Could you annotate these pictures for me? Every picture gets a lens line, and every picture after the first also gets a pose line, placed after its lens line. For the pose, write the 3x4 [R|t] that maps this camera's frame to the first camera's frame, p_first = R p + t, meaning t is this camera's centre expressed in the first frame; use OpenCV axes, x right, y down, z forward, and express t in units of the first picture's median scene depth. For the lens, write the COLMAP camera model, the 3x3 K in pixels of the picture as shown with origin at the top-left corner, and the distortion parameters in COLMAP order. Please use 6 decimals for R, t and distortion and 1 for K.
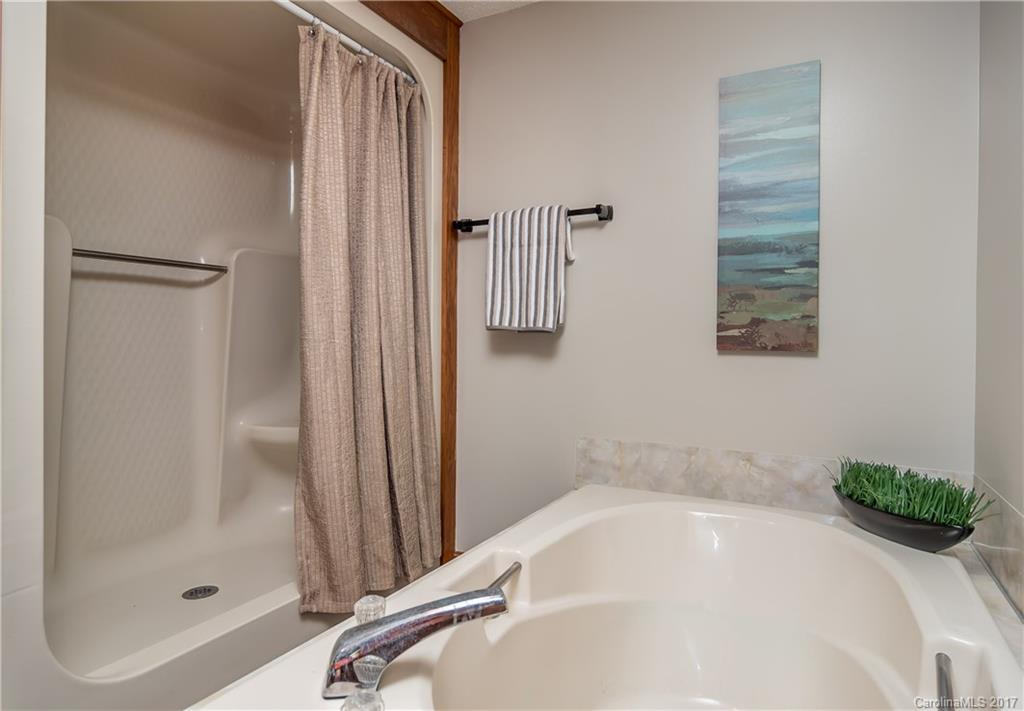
lens RADIAL K [[598.3, 0, 512.3], [0, 598.3, 349.7], [0, 0, 1]] dist [-0.004242, -0.000322]
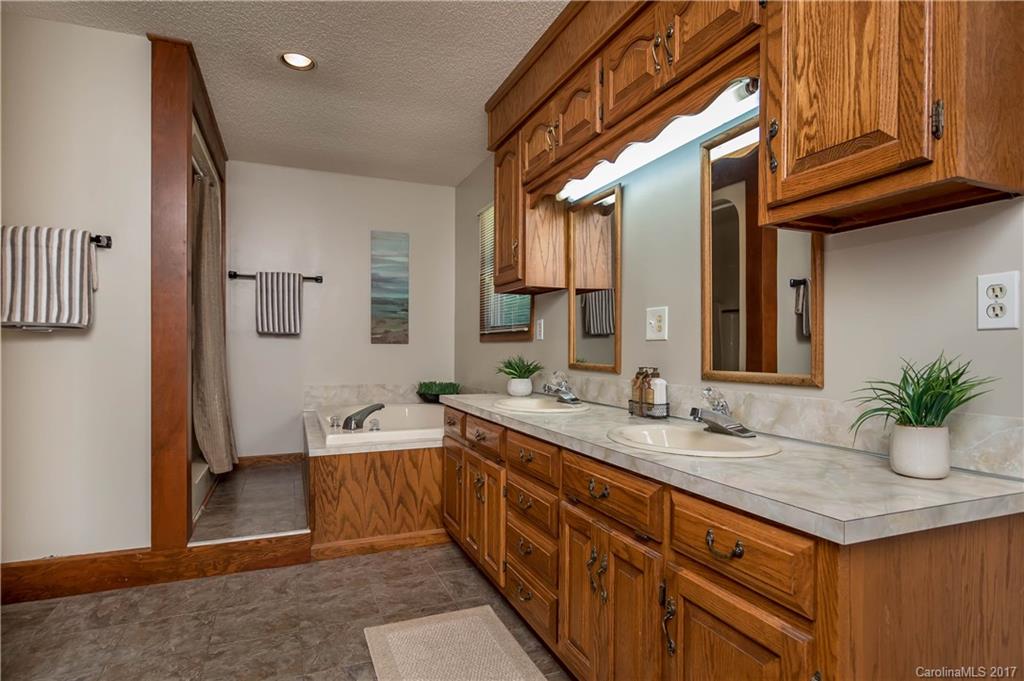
lens RADIAL K [[554.3, 0, 511.8], [0, 554.3, 341.7], [0, 0, 1]] dist [0.000154, -0.001418]
pose [[0.641769, -0.003845, 0.766889, -1.021050], [0.008235, 0.999964, -0.001878, 0.003923], [-0.766854, 0.007521, 0.641777, -0.880011]]
